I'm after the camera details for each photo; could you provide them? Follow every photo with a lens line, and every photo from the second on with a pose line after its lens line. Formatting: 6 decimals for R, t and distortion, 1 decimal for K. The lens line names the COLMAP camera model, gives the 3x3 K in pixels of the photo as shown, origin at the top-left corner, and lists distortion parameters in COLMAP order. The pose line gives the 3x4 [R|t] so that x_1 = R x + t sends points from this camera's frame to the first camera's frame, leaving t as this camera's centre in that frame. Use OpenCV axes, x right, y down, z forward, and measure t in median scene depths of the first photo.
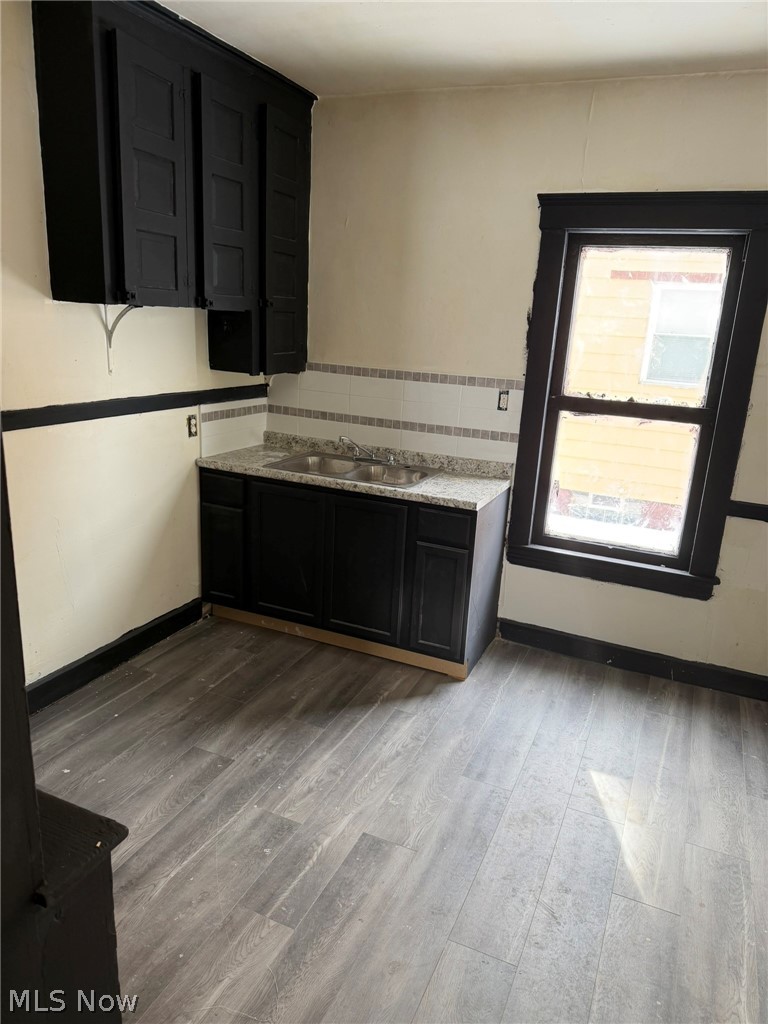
lens RADIAL K [[710.3, 0, 384.0], [0, 710.3, 512.0], [0, 0, 1]] dist [0.104228, -0.141241]
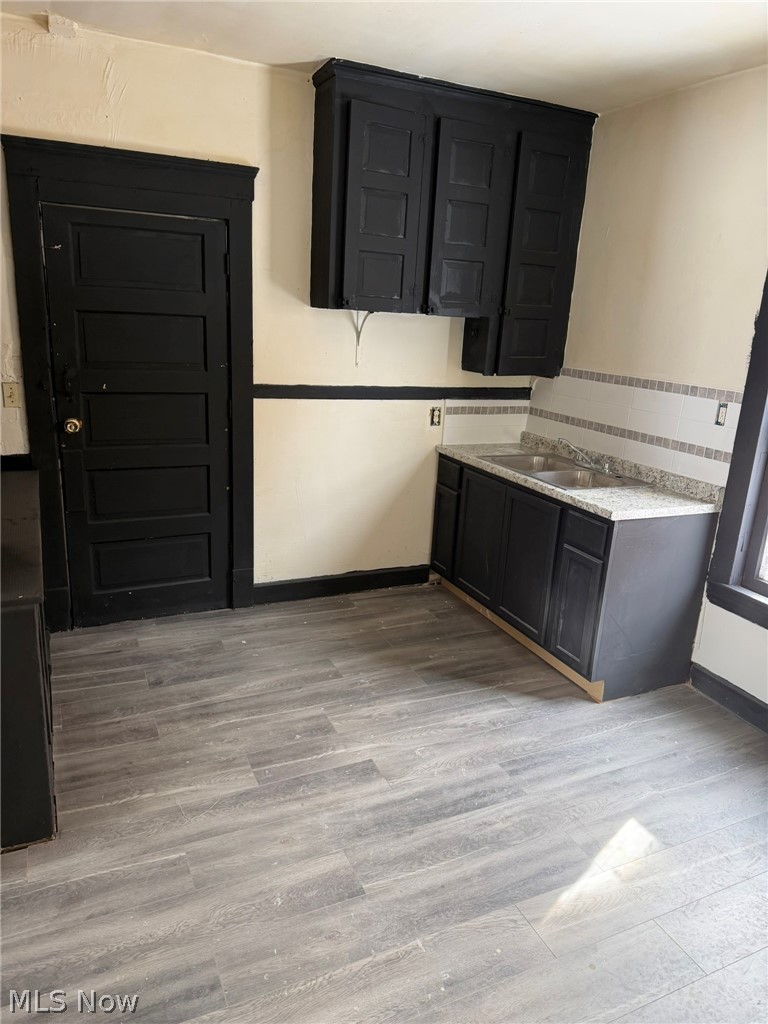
lens RADIAL K [[702.1, 0, 386.1], [0, 702.1, 512.6], [0, 0, 1]] dist [0.202968, -0.383010]
pose [[0.754752, 0.168602, -0.633974, 0.467167], [-0.190803, 0.981048, 0.033752, 0.012336], [0.627650, 0.095489, 0.772617, 0.071426]]
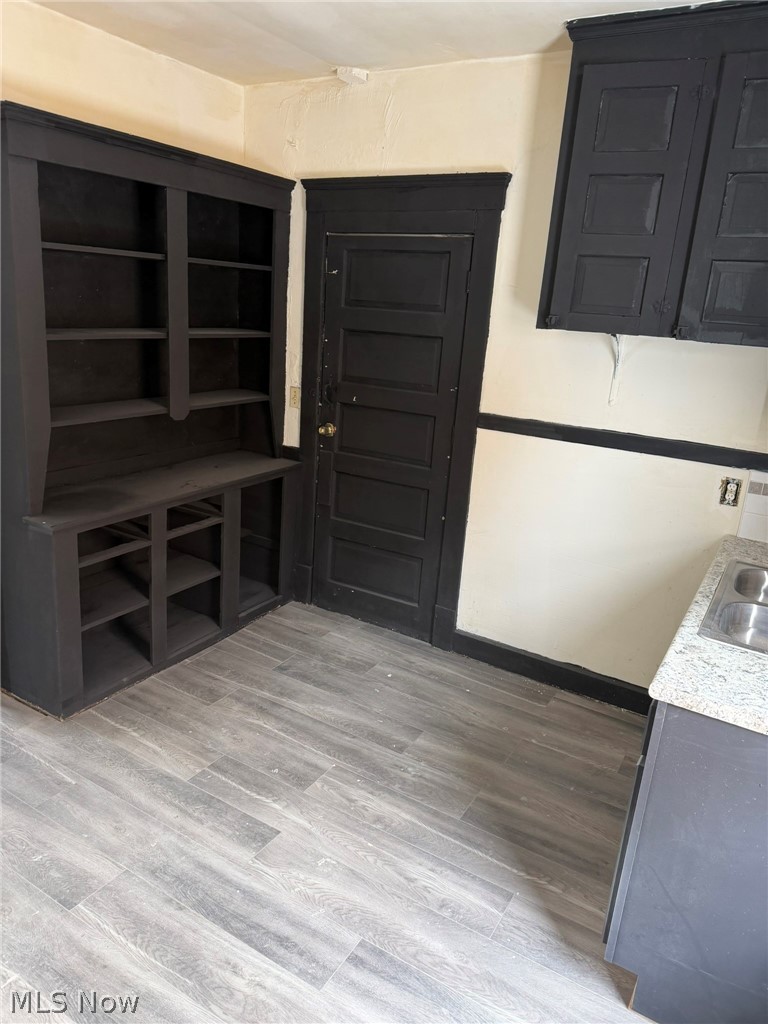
lens RADIAL K [[708.2, 0, 378.8], [0, 708.2, 512.4], [0, 0, 1]] dist [0.101242, -0.135160]
pose [[-0.119173, 0.216822, -0.968910, 0.591800], [-0.340649, 0.907701, 0.245023, -0.174374], [0.932607, 0.359259, -0.034313, 0.726090]]
